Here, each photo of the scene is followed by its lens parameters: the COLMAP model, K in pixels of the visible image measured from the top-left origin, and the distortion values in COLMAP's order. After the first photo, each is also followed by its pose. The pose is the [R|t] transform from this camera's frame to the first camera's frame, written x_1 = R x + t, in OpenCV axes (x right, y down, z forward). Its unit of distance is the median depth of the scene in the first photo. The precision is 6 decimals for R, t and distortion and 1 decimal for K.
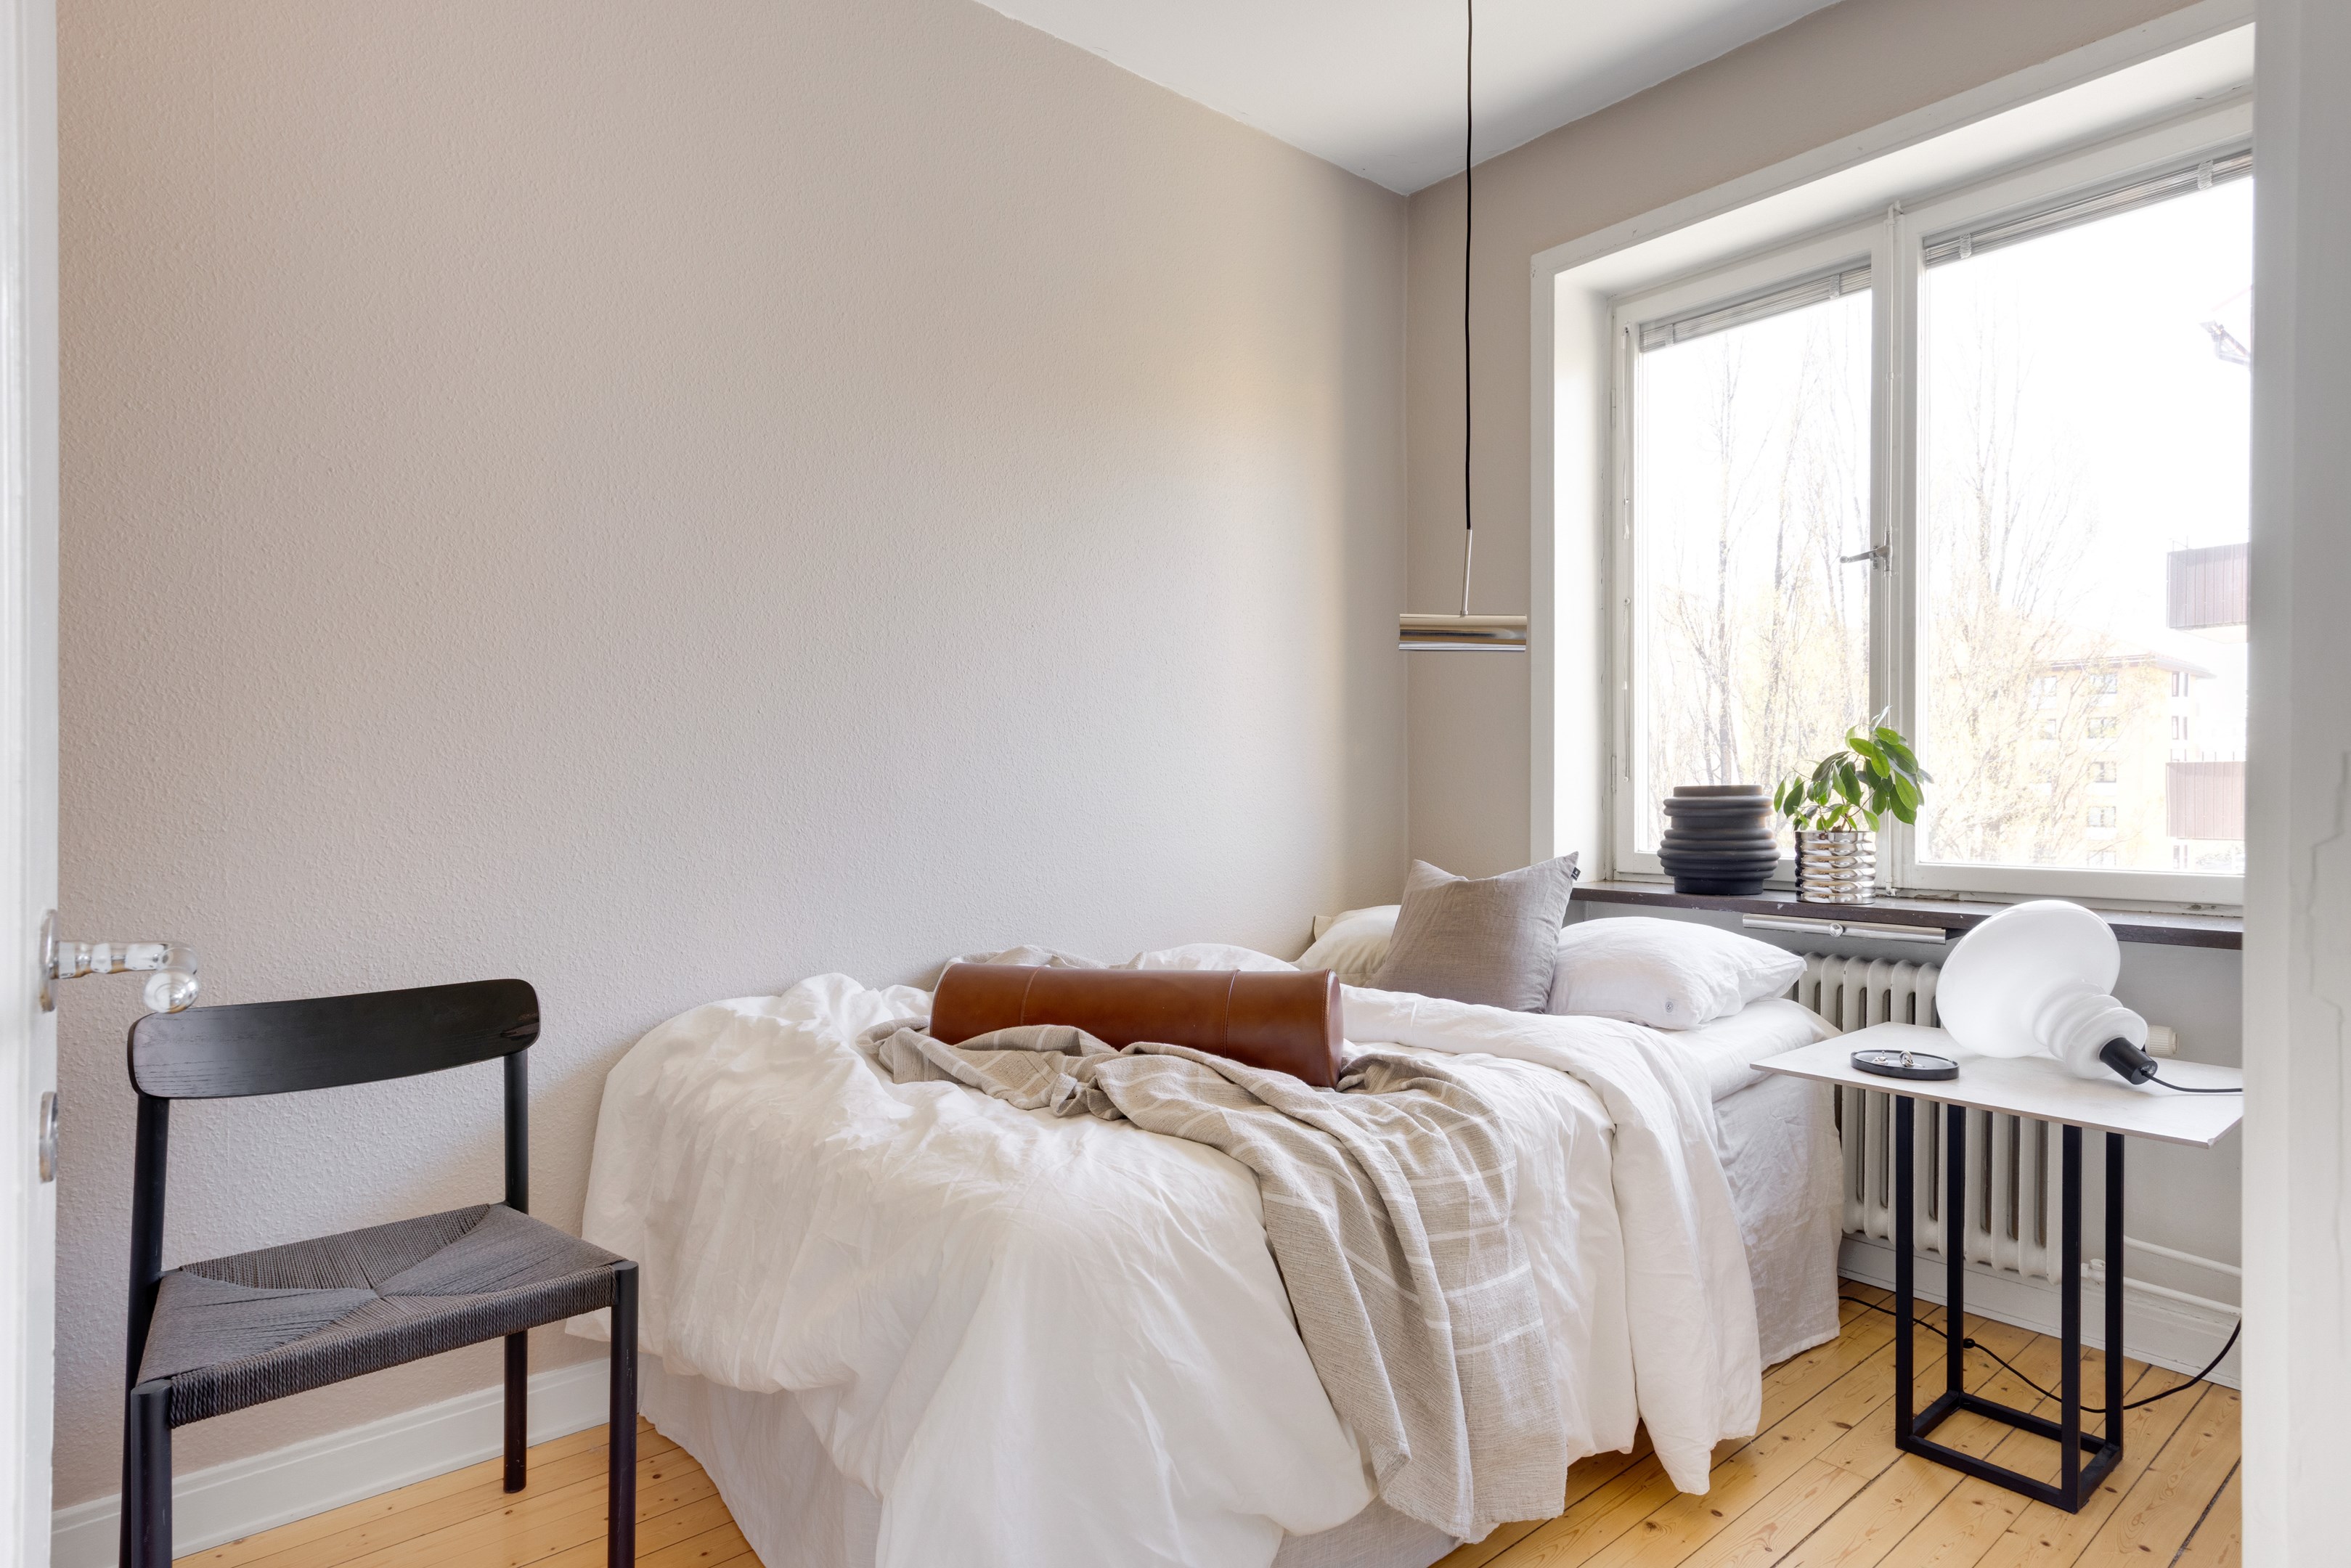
lens RADIAL K [[1280.8, 0, 1201.5], [0, 1280.8, 788.7], [0, 0, 1]] dist [0.010822, 0.001118]
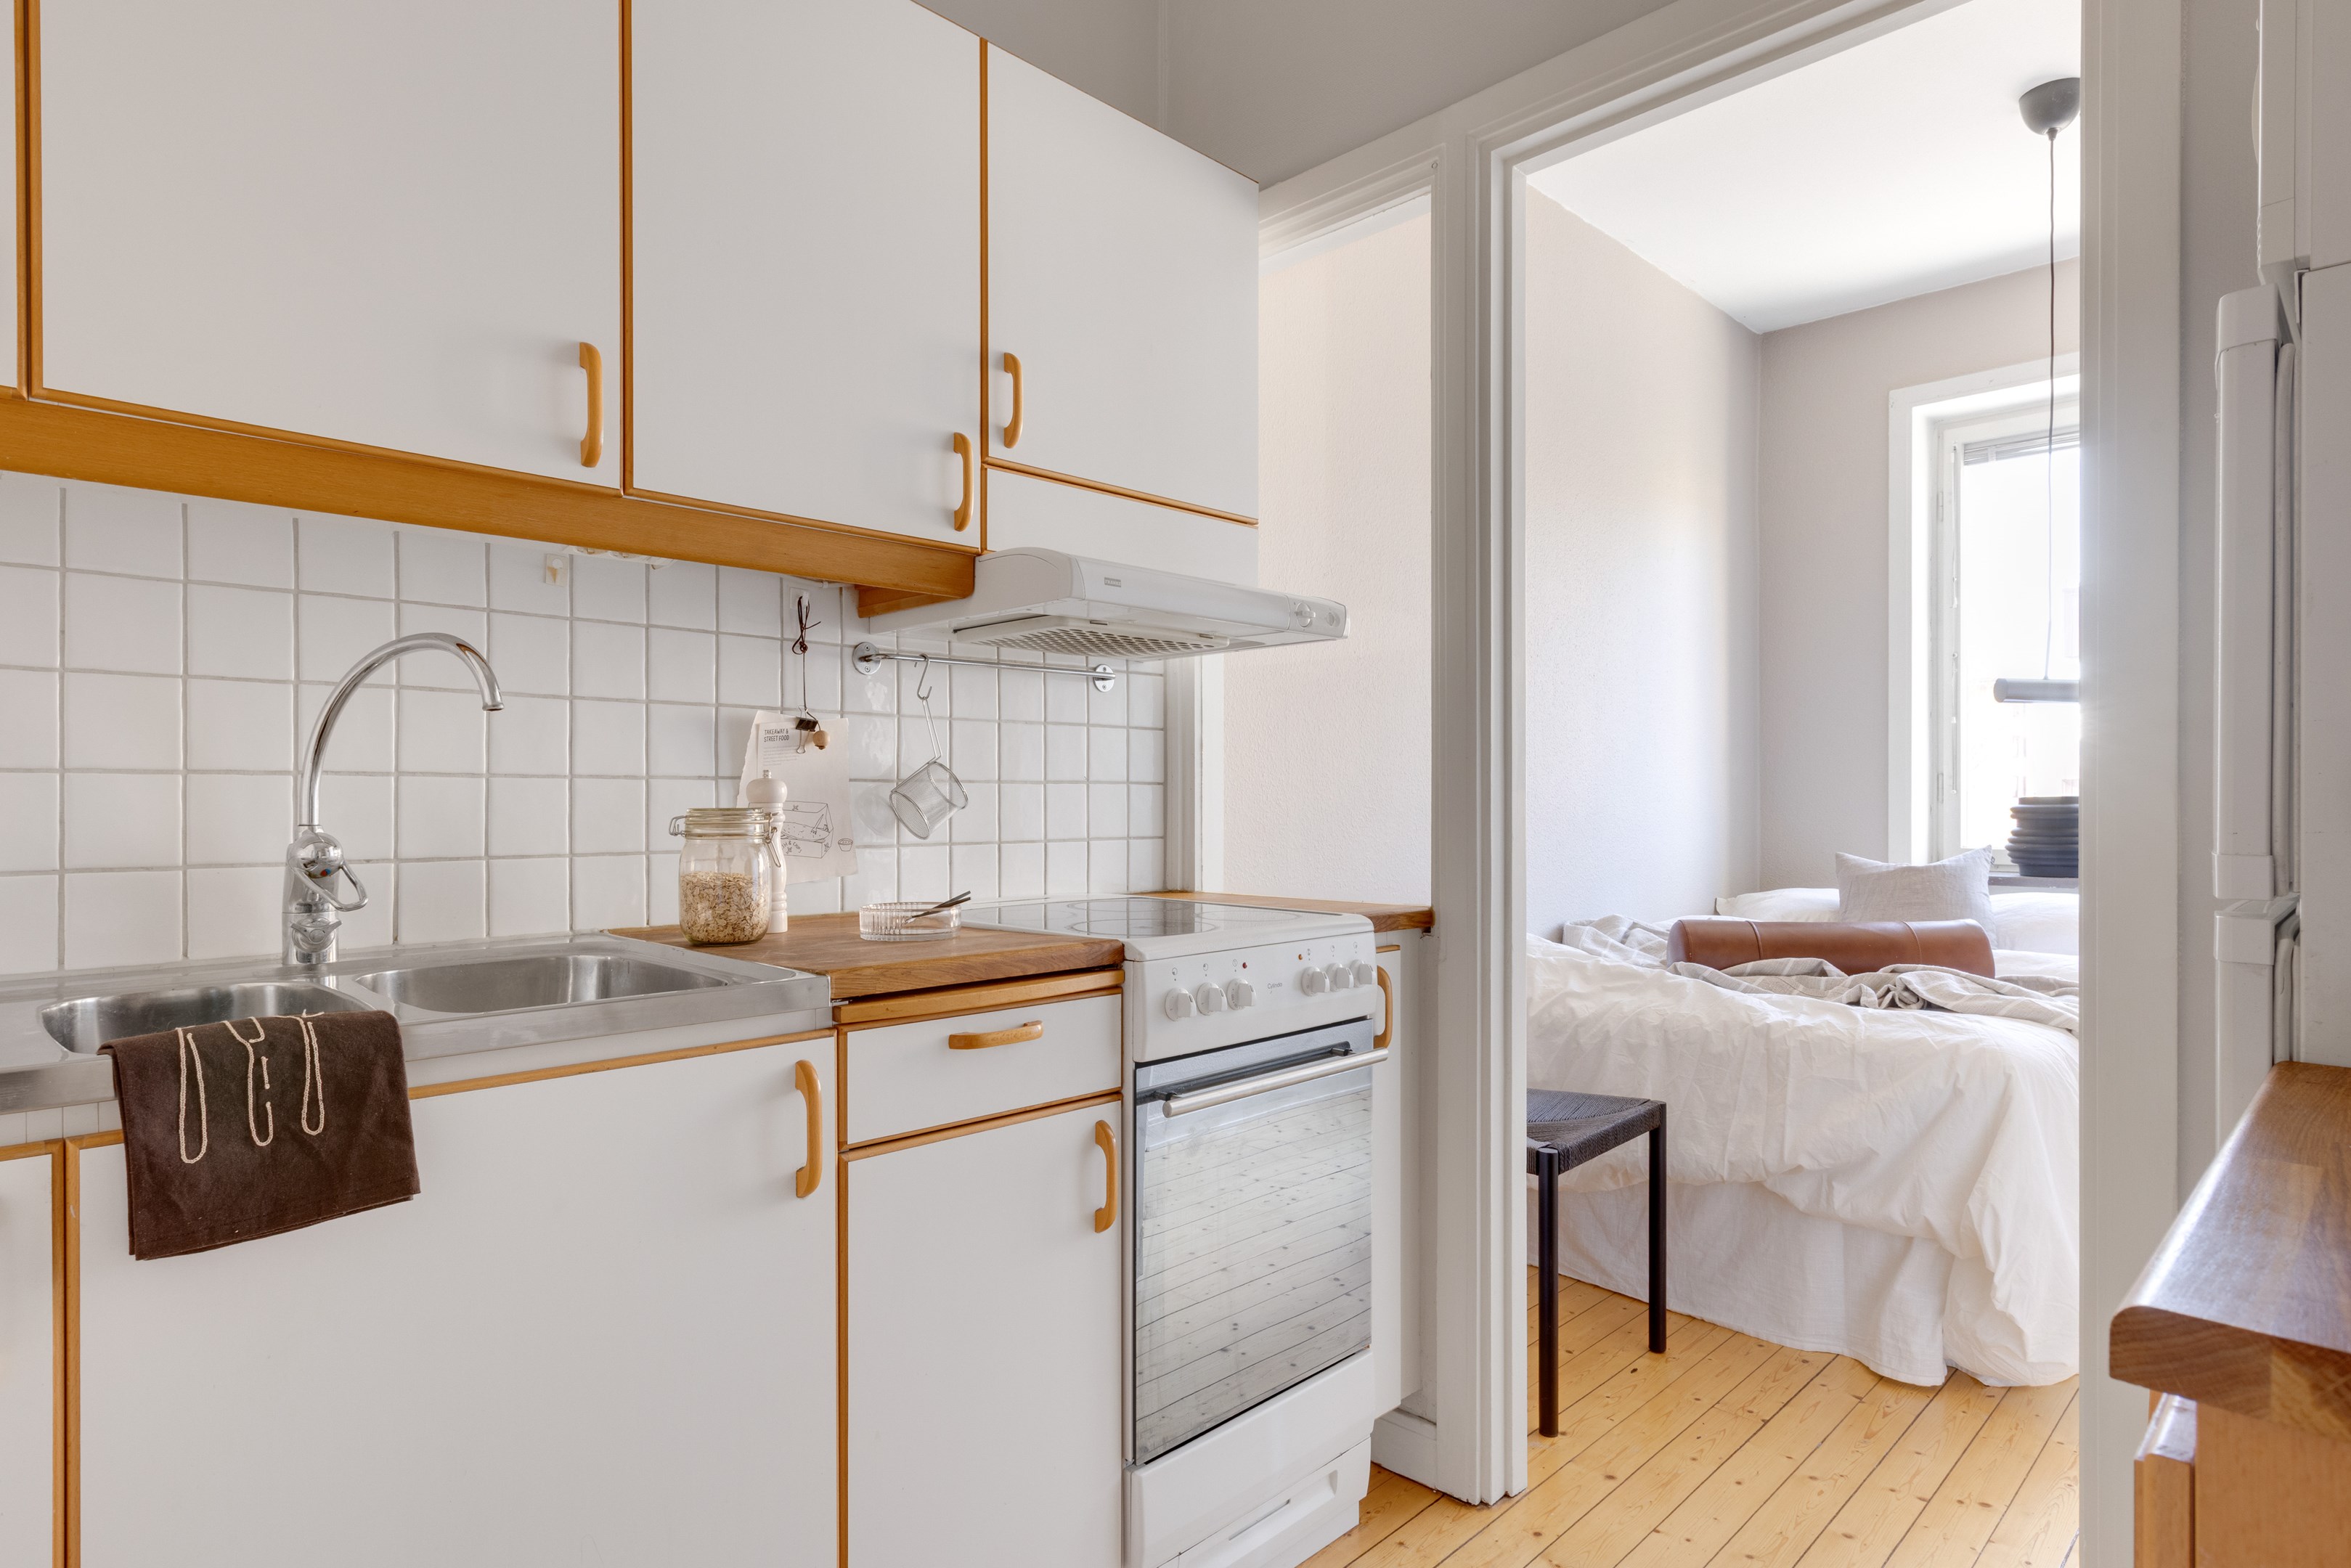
lens RADIAL K [[1247.9, 0, 1133.9], [0, 1247.9, 802.4], [0, 0, 1]] dist [0.002227, 0.001476]
pose [[0.998864, 0.001363, 0.047636, -0.678029], [-0.001360, 0.999999, -0.000102, 0.005864], [-0.047636, 0.000038, 0.998865, -0.280483]]
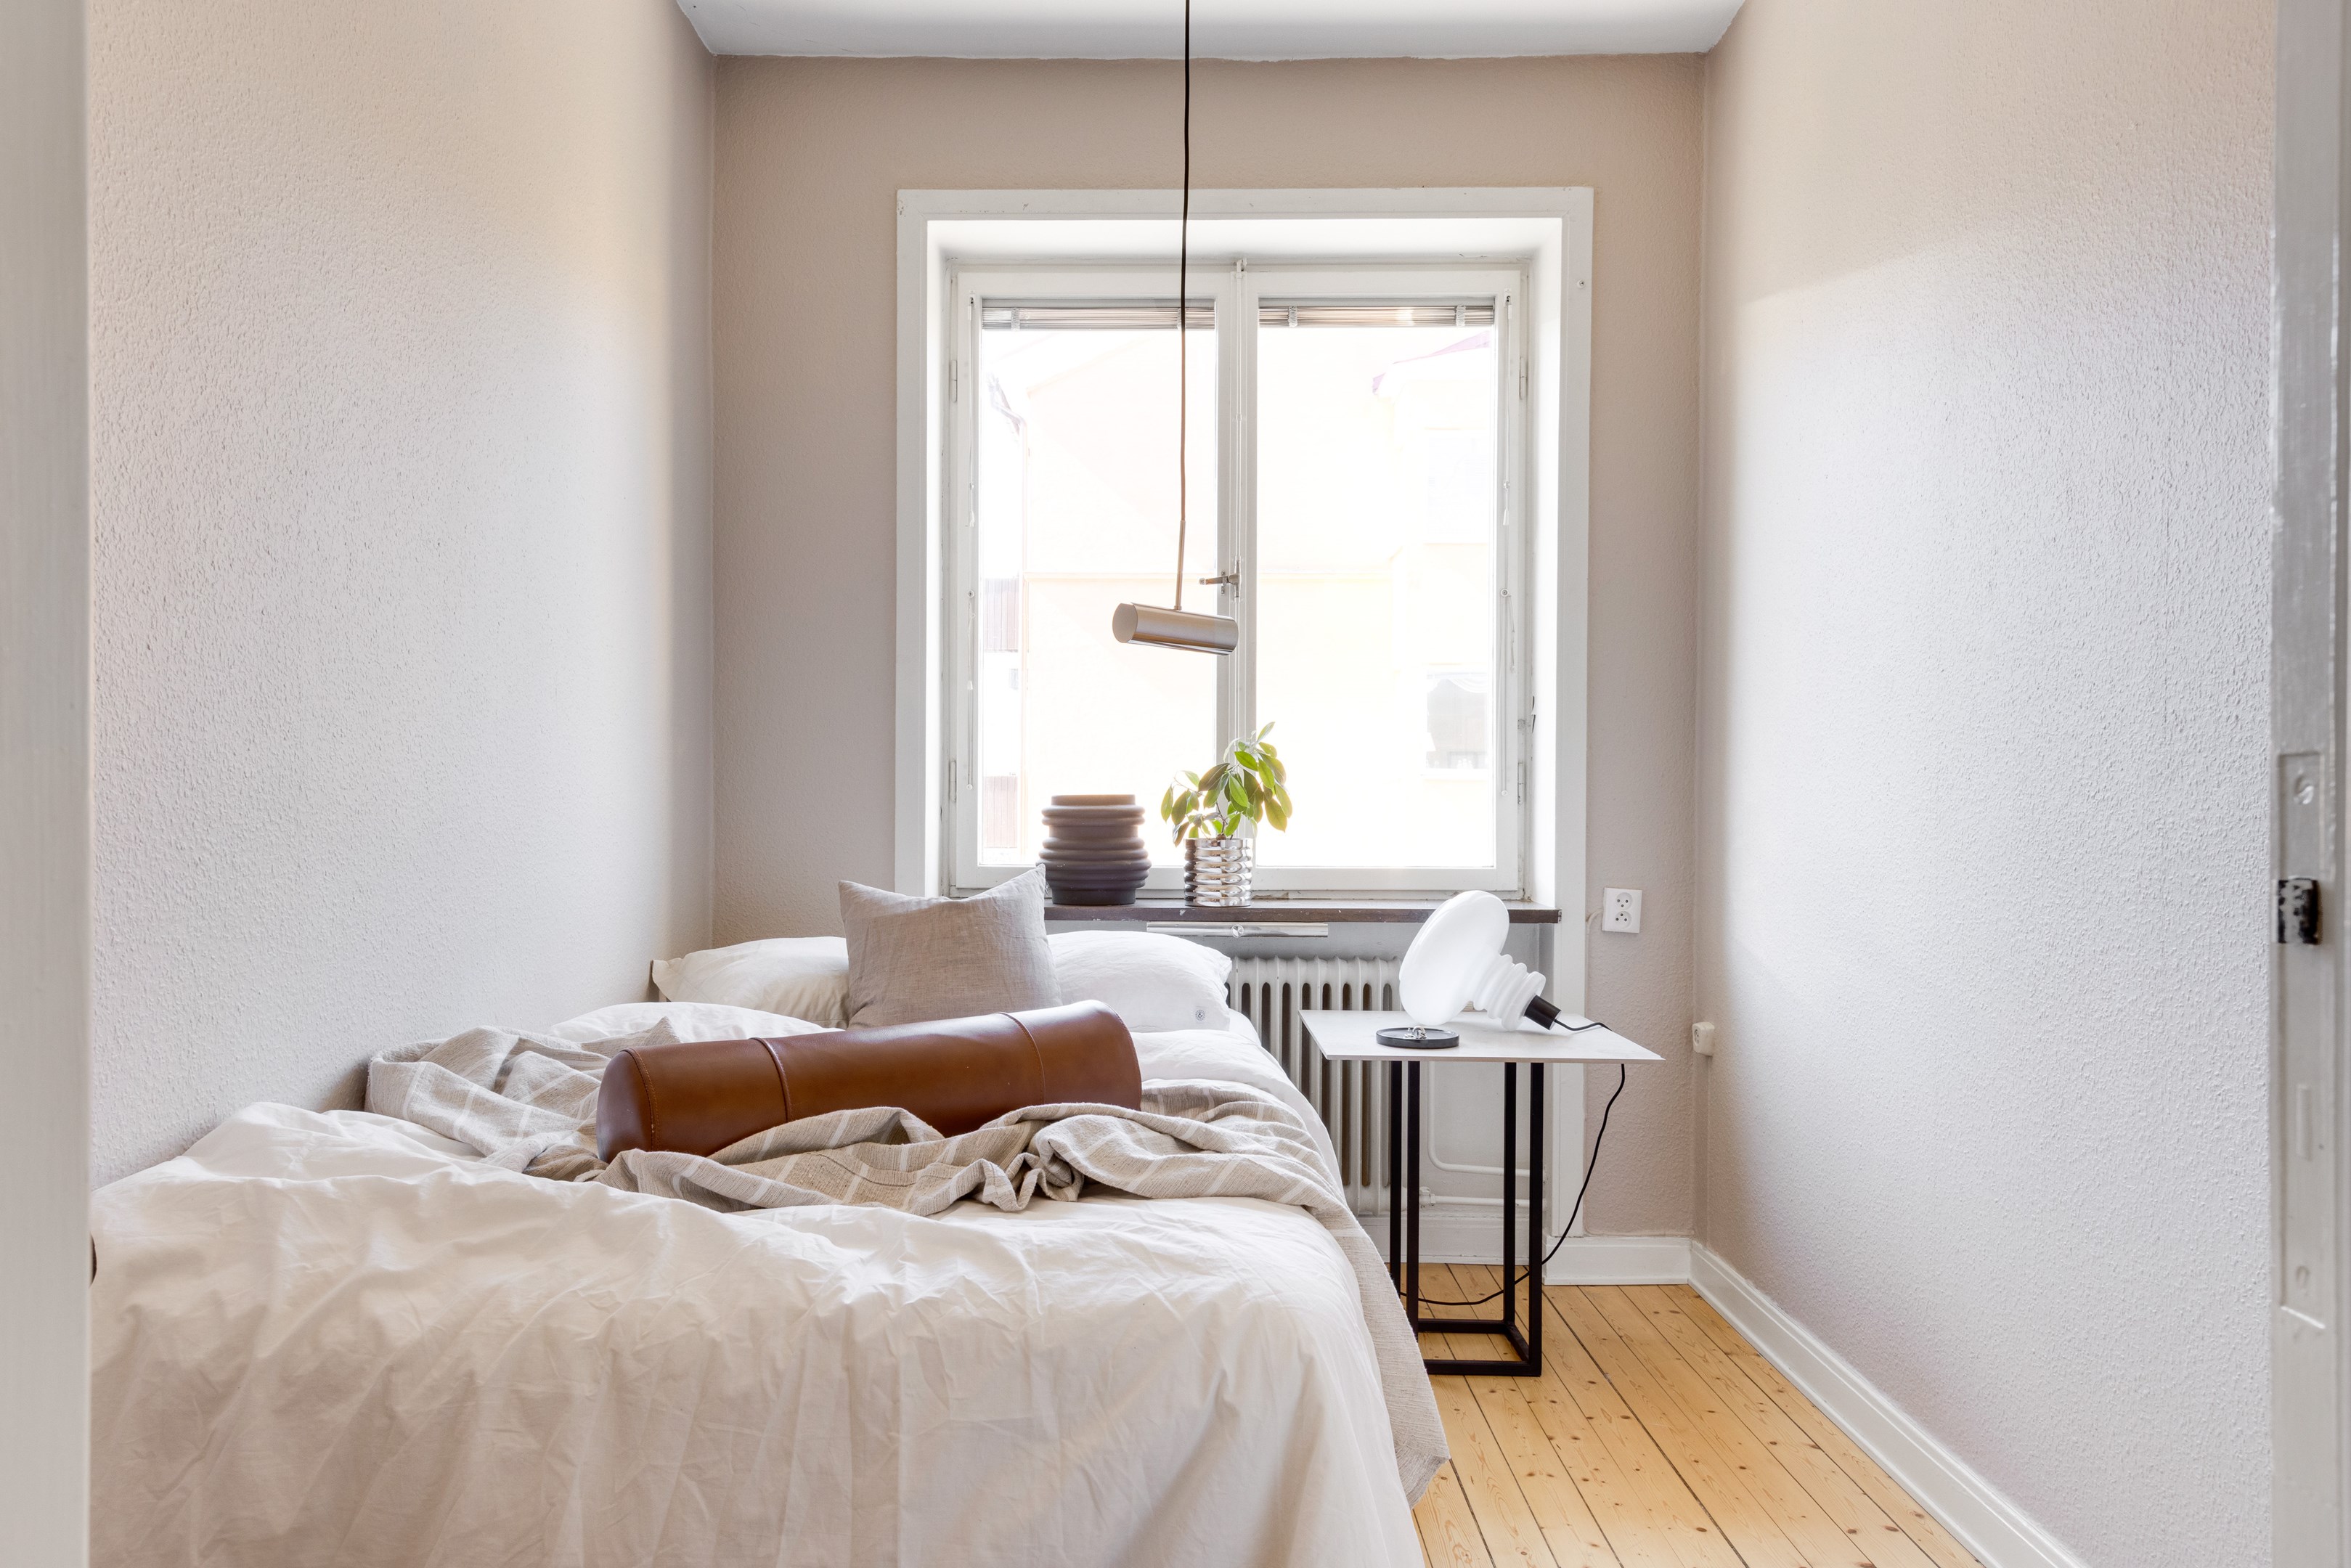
lens RADIAL K [[1520.6, 0, 1162.6], [0, 1520.6, 798.5], [0, 0, 1]] dist [0.025157, -0.002048]
pose [[0.663907, 0.006371, 0.747788, -0.475682], [-0.006179, 0.999976, -0.003033, 0.004077], [-0.747789, -0.002607, 0.663931, 0.201161]]
